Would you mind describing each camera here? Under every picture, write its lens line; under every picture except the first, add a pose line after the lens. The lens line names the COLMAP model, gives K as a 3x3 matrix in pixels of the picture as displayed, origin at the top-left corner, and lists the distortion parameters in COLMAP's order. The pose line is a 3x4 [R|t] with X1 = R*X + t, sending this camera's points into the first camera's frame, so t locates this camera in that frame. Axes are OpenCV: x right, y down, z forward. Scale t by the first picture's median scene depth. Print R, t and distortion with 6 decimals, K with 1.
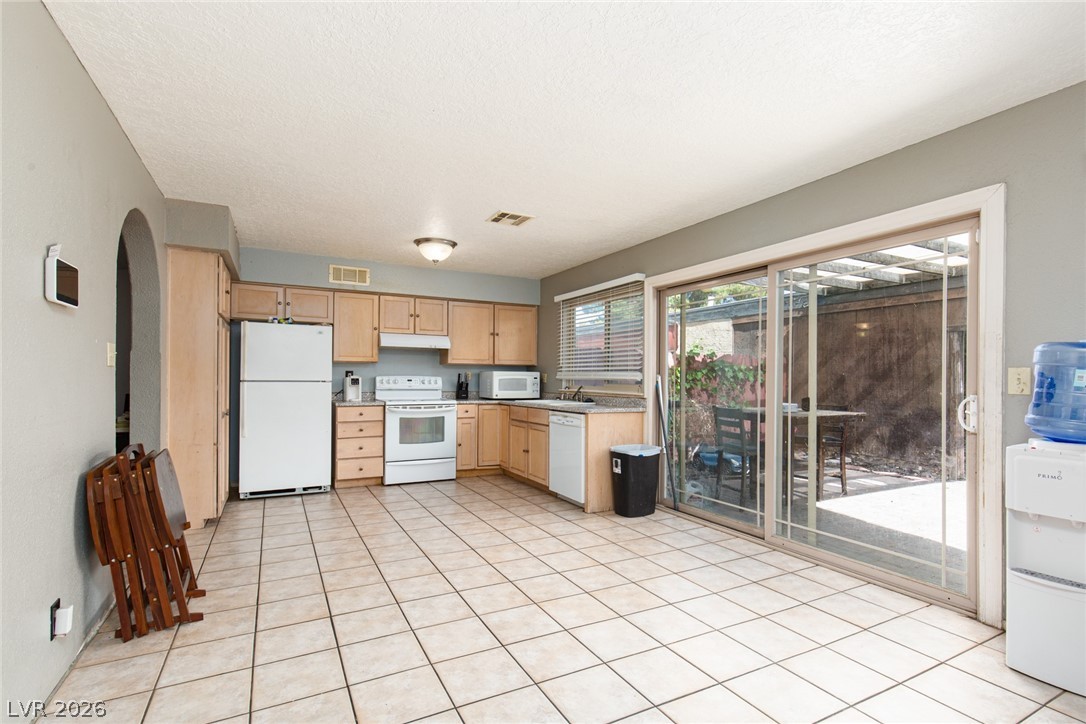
lens RADIAL K [[492.5, 0, 549.6], [0, 492.5, 376.7], [0, 0, 1]] dist [0.009541, -0.000791]
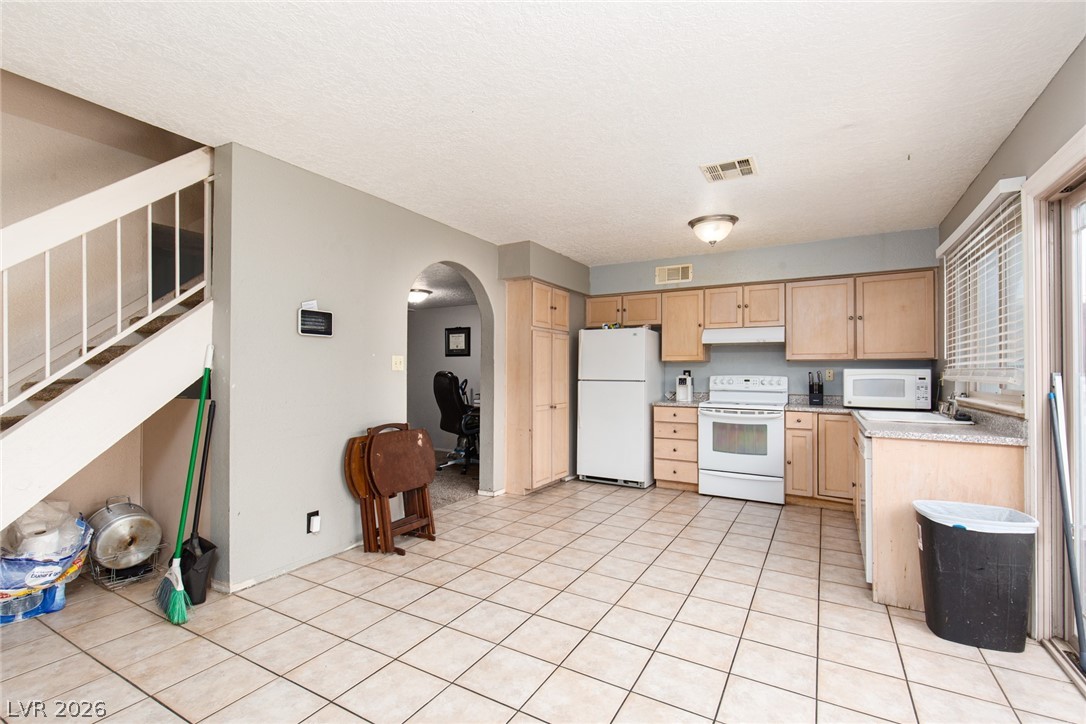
lens RADIAL K [[492.5, 0, 543.6], [0, 492.5, 365.1], [0, 0, 1]] dist [0.009541, -0.000791]
pose [[0.547833, -0.019878, -0.836352, 0.293809], [0.002180, 0.999748, -0.022333, -0.001153], [0.836585, 0.010411, 0.547738, 0.255273]]
